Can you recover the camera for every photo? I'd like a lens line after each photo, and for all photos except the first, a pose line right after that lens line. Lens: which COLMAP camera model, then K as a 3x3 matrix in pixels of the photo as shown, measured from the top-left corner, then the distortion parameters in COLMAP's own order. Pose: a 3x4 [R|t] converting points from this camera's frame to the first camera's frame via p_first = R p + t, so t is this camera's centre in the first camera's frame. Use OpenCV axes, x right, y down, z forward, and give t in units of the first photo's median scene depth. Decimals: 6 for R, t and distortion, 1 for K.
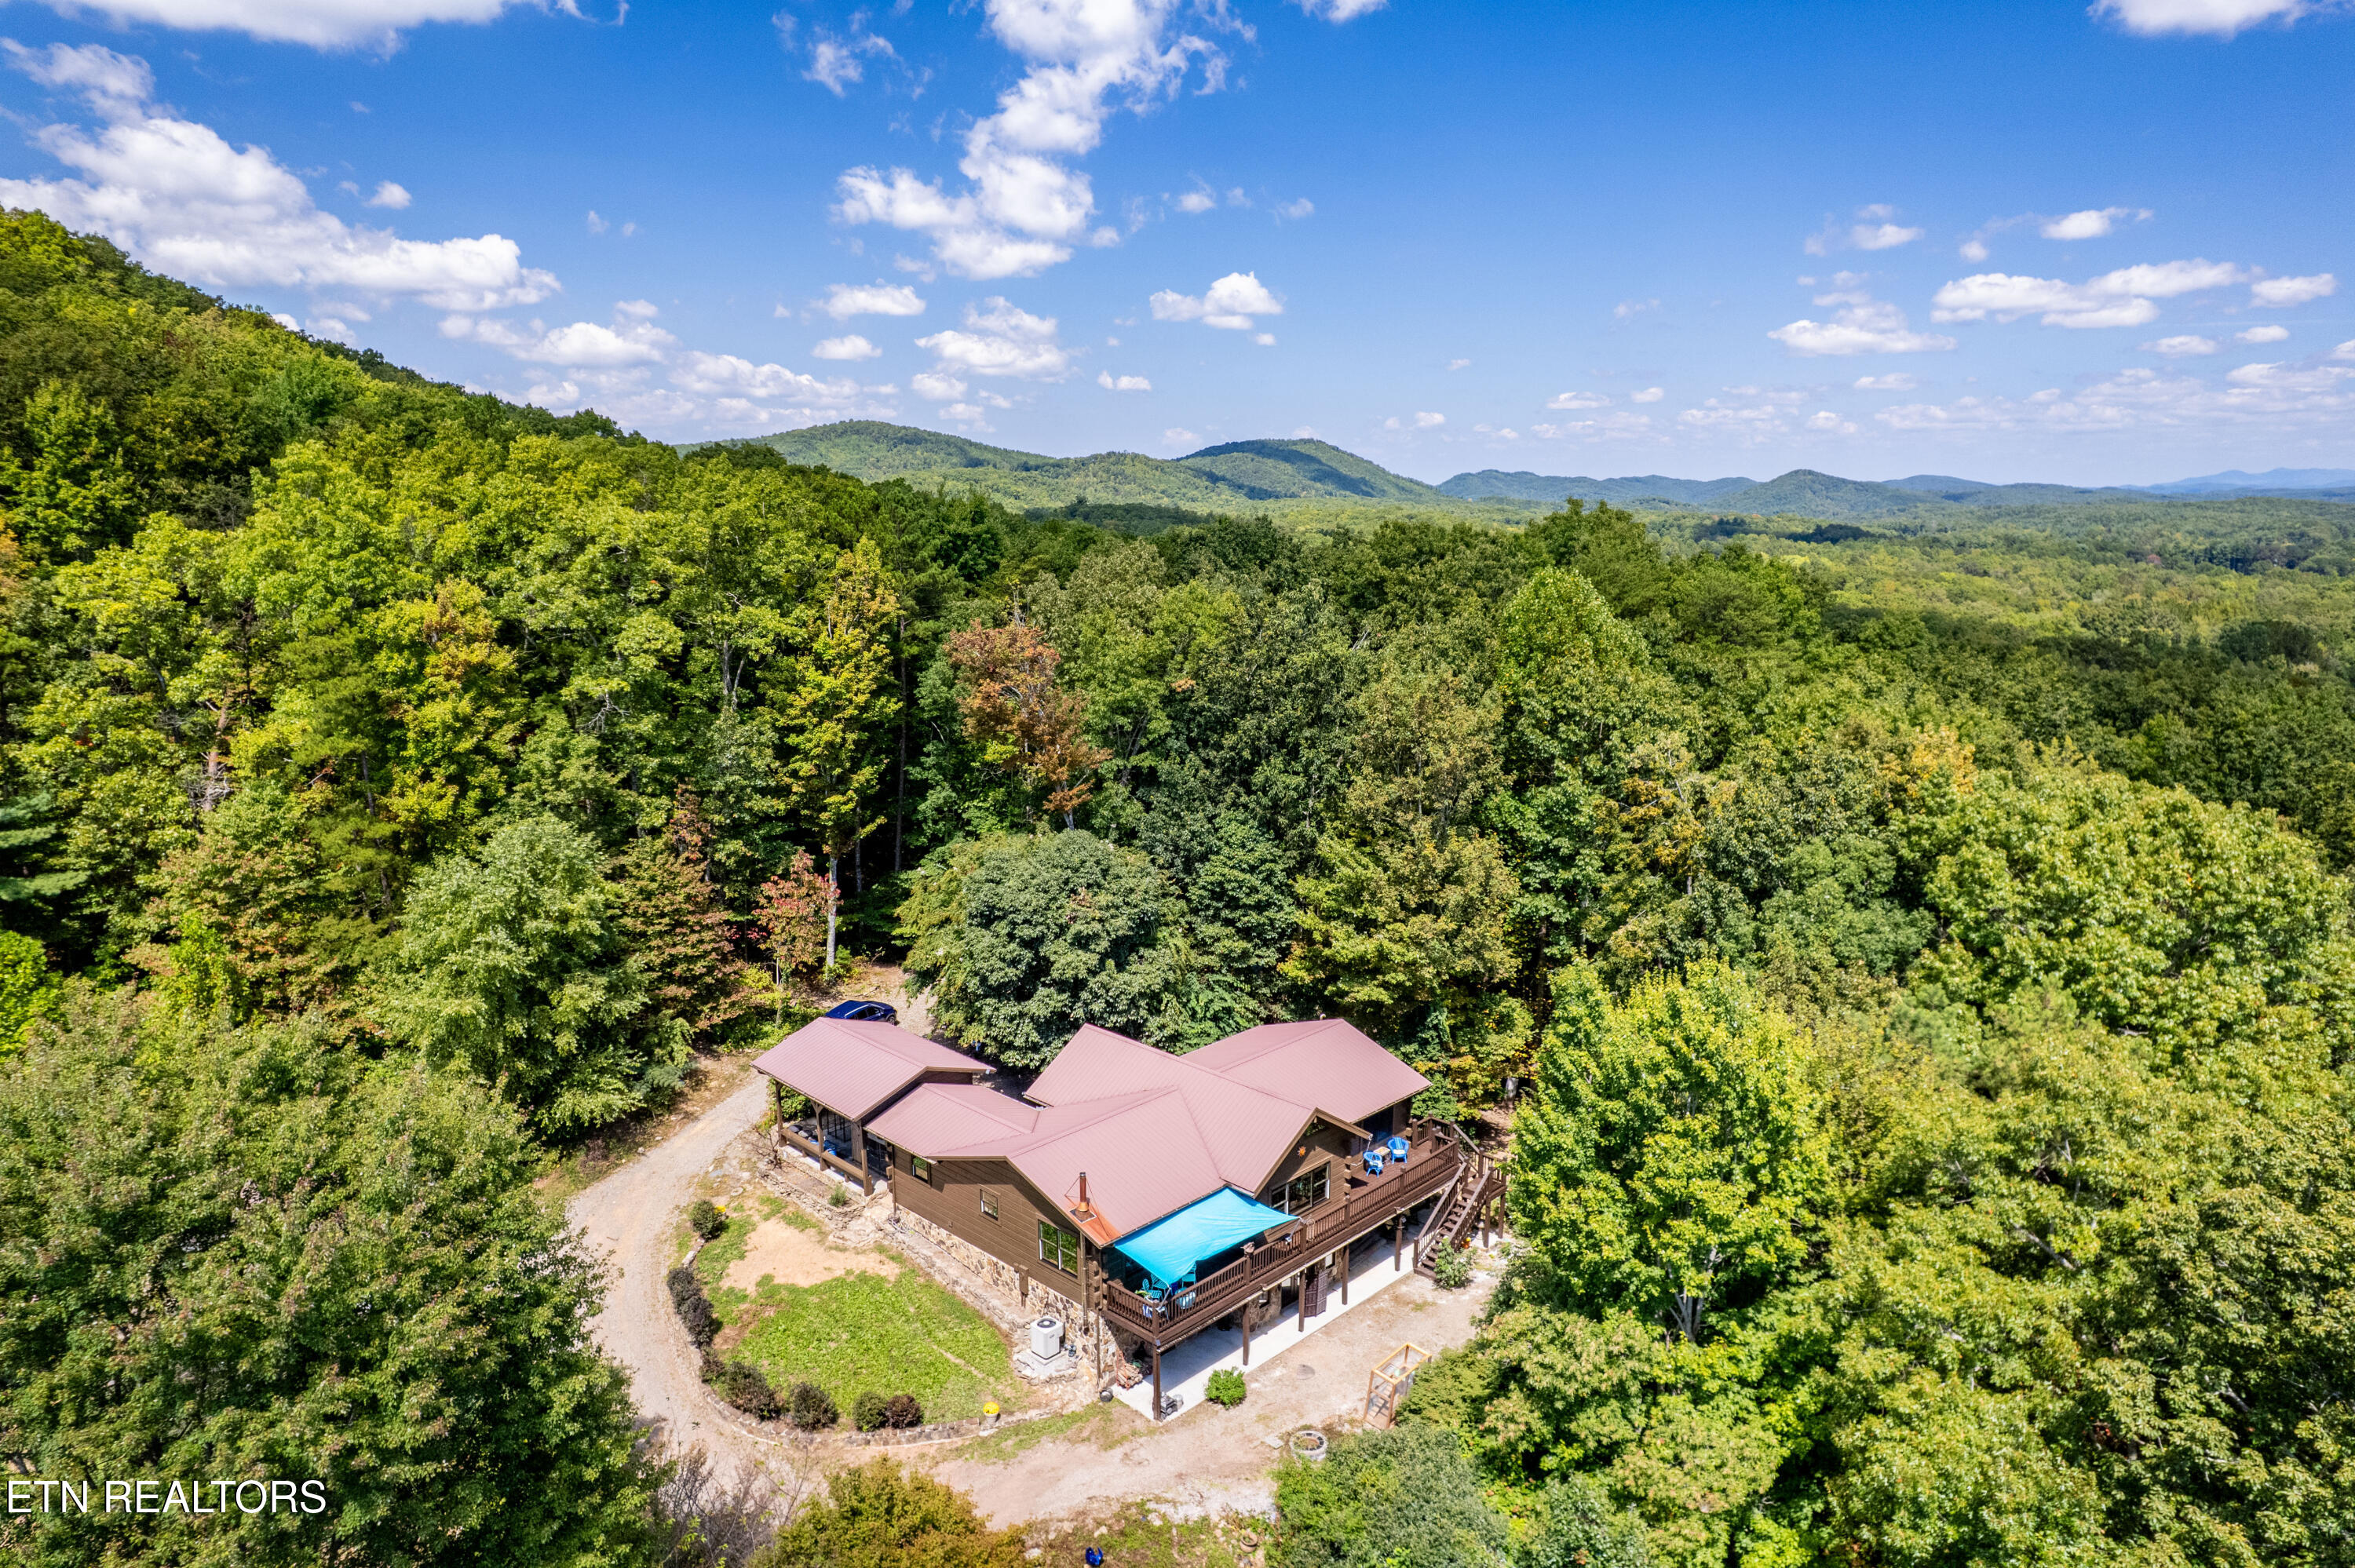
lens RADIAL K [[1449.6, 0, 1190.5], [0, 1449.6, 784.7], [0, 0, 1]] dist [-0.083462, 0.056379]
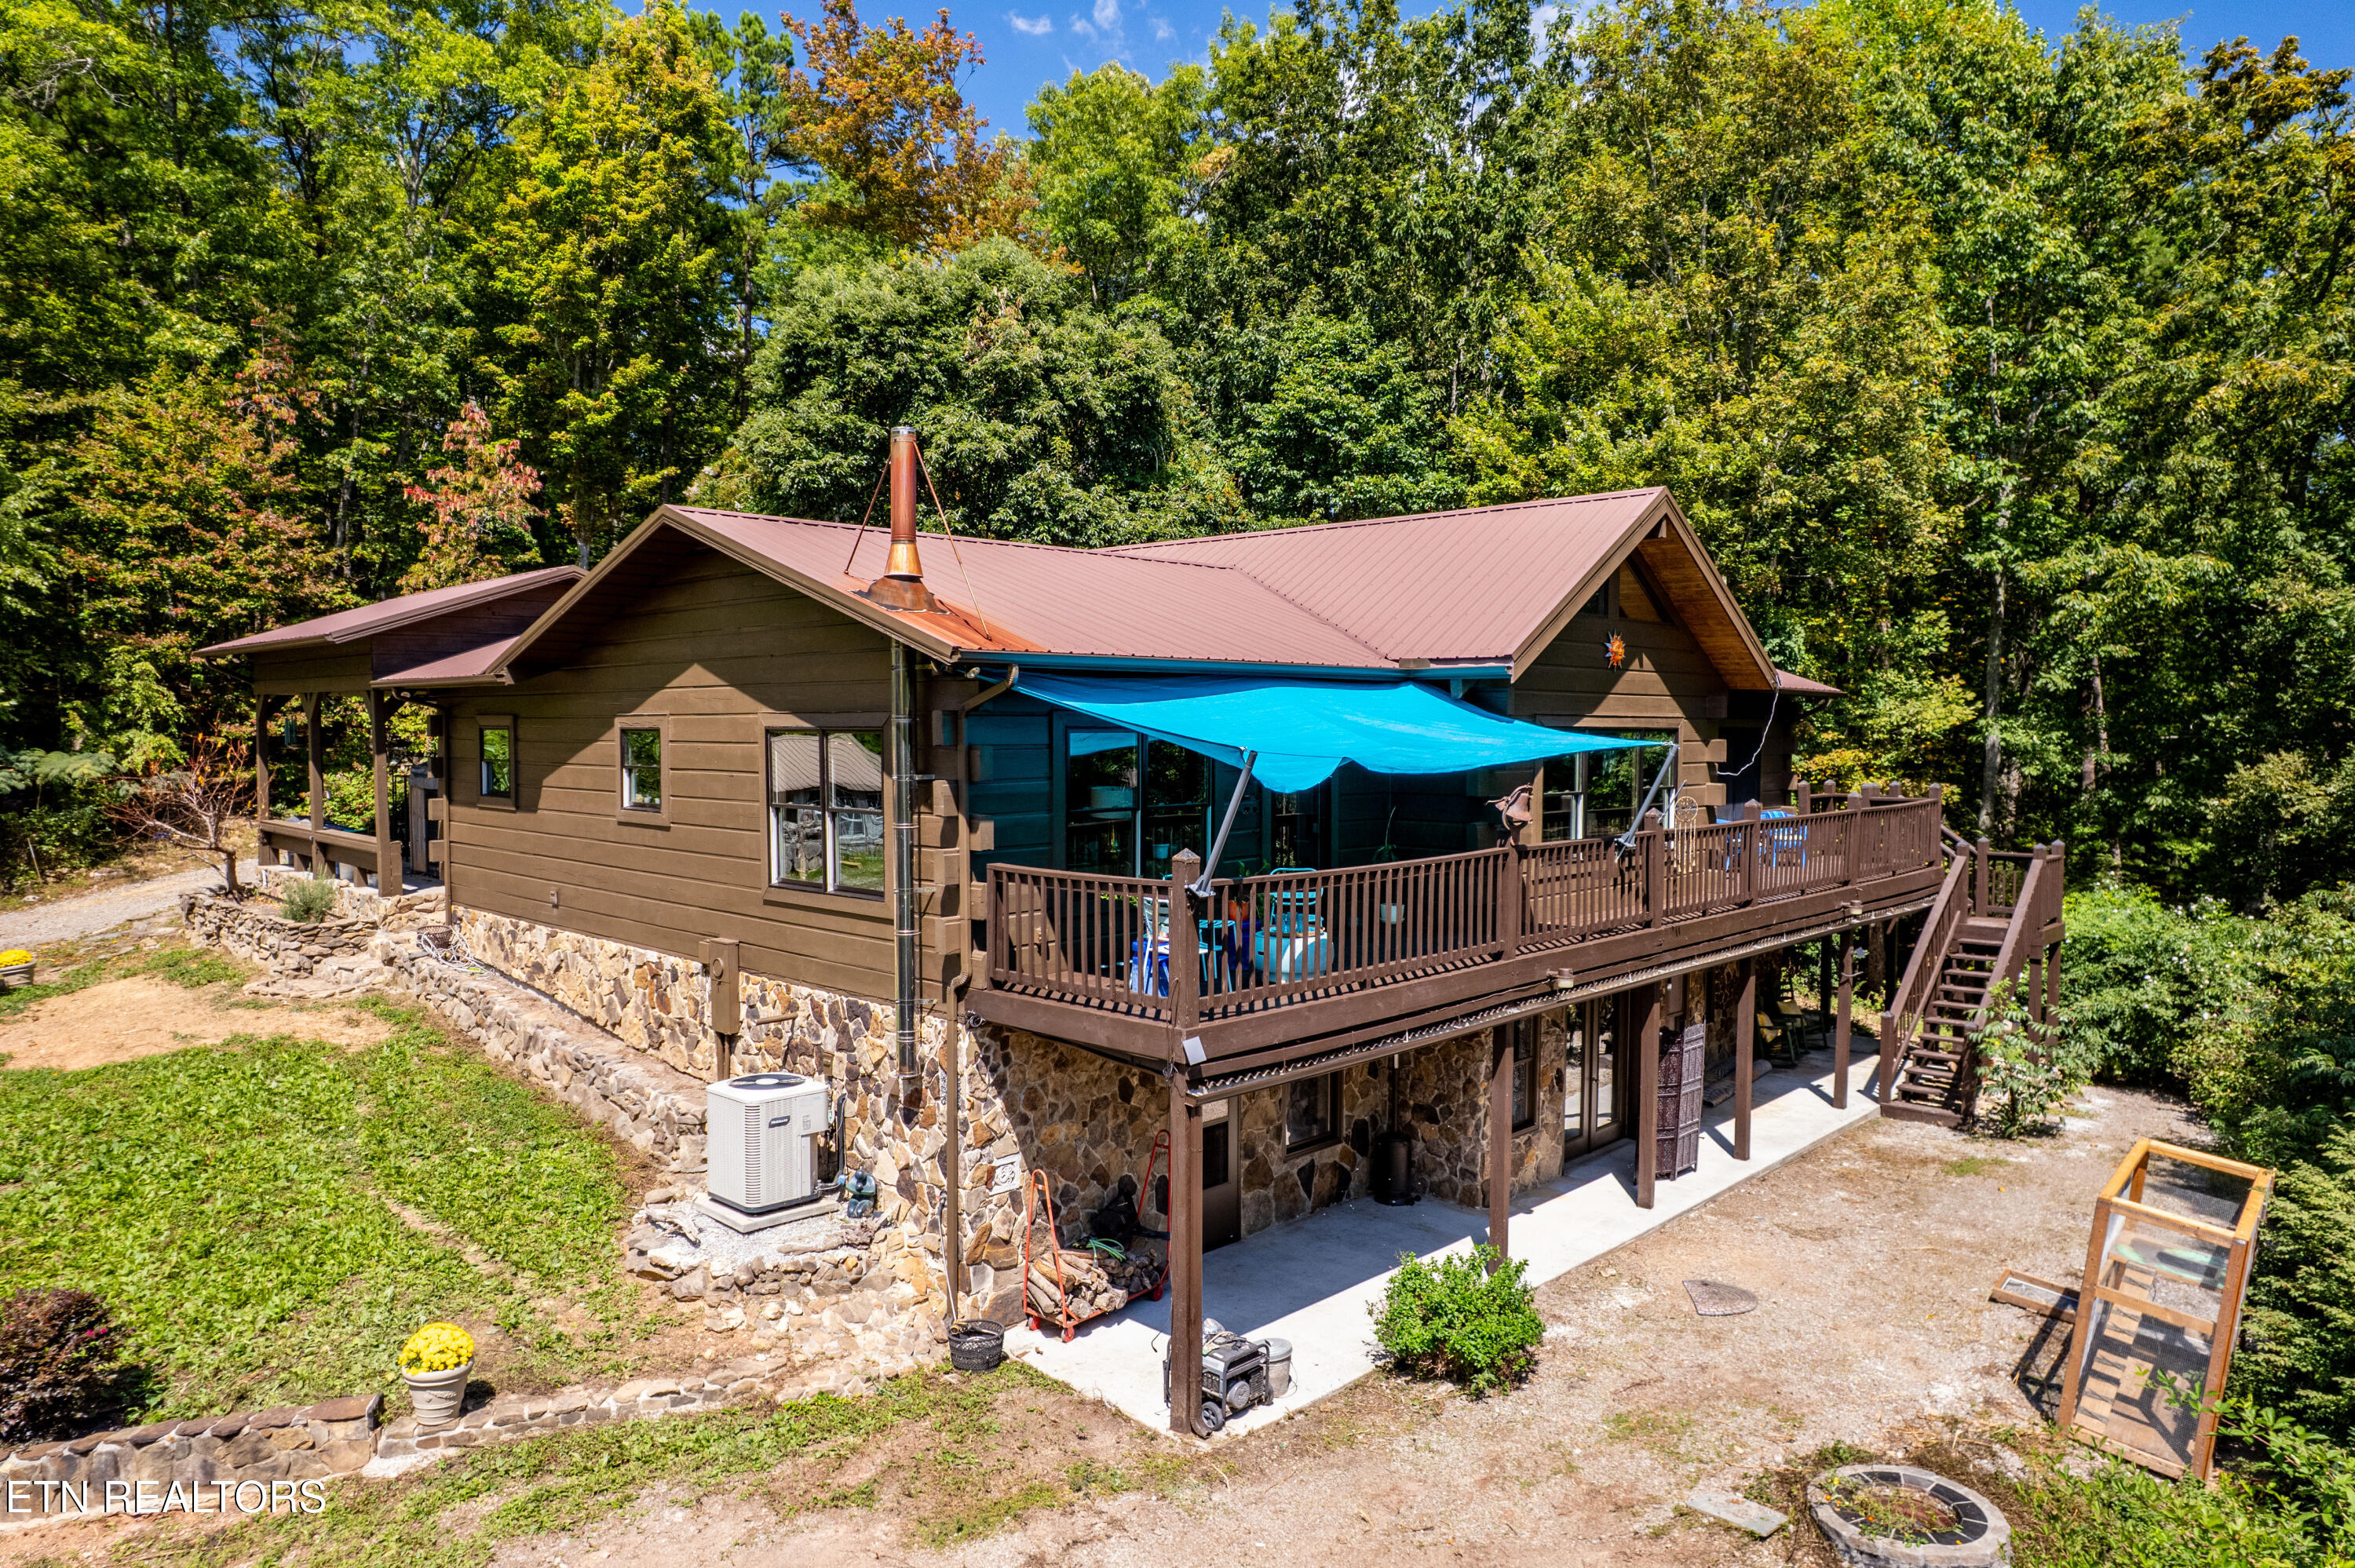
lens RADIAL K [[1449.6, 0, 1190.5], [0, 1449.6, 784.7], [0, 0, 1]] dist [-0.083462, 0.056379]
pose [[0.999986, -0.005353, 0.000202, -0.021458], [0.005302, 0.983800, -0.179191, 0.368118], [0.000761, 0.179190, 0.983814, 0.724955]]
